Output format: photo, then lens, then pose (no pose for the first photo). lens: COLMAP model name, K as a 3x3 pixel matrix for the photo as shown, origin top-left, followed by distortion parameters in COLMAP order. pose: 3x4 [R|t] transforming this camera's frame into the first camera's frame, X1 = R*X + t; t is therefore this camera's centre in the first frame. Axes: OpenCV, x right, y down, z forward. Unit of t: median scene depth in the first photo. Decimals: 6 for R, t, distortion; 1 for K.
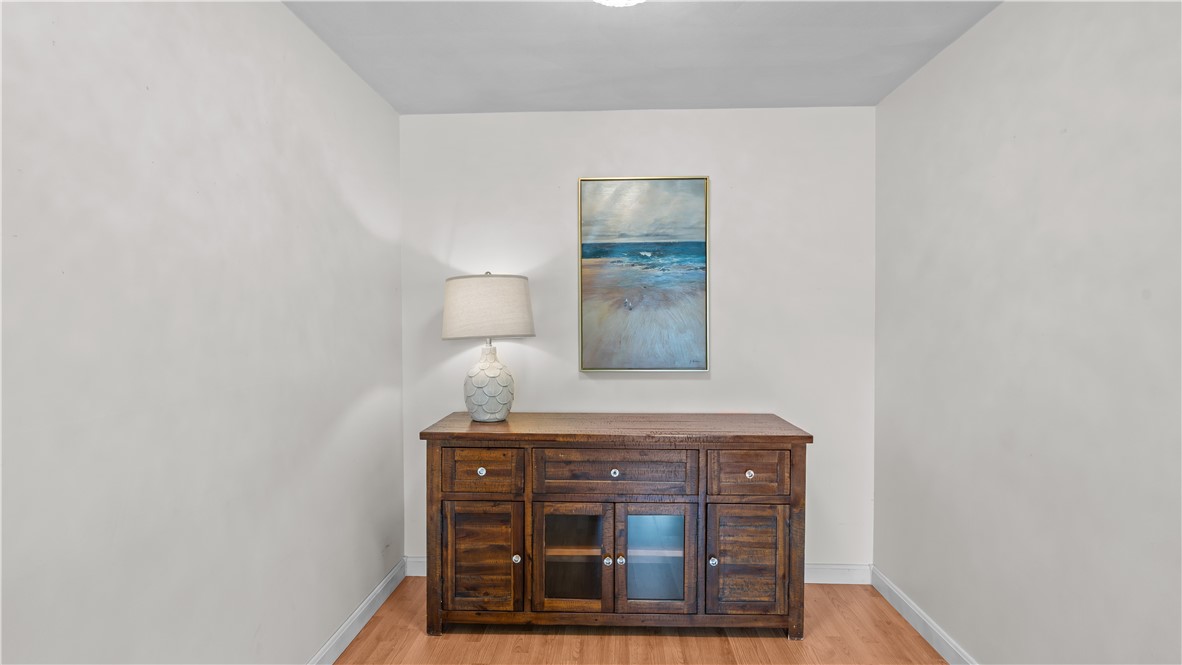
lens RADIAL K [[539.1, 0, 591.0], [0, 539.1, 314.4], [0, 0, 1]] dist [-0.009451, 0.001253]
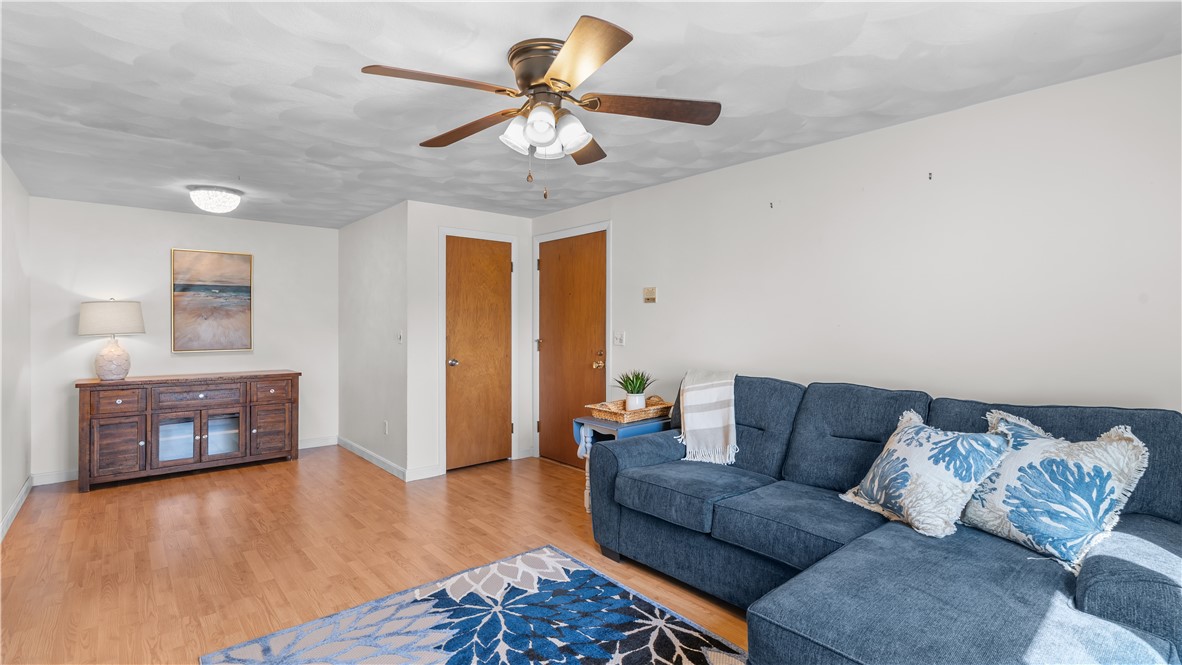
lens RADIAL K [[539.1, 0, 591.0], [0, 539.1, 314.4], [0, 0, 1]] dist [-0.009451, 0.001253]
pose [[0.713342, 0.009197, 0.700756, -0.341760], [0.008733, 0.999720, -0.022011, 0.032318], [-0.700762, 0.021821, 0.713062, -1.580252]]
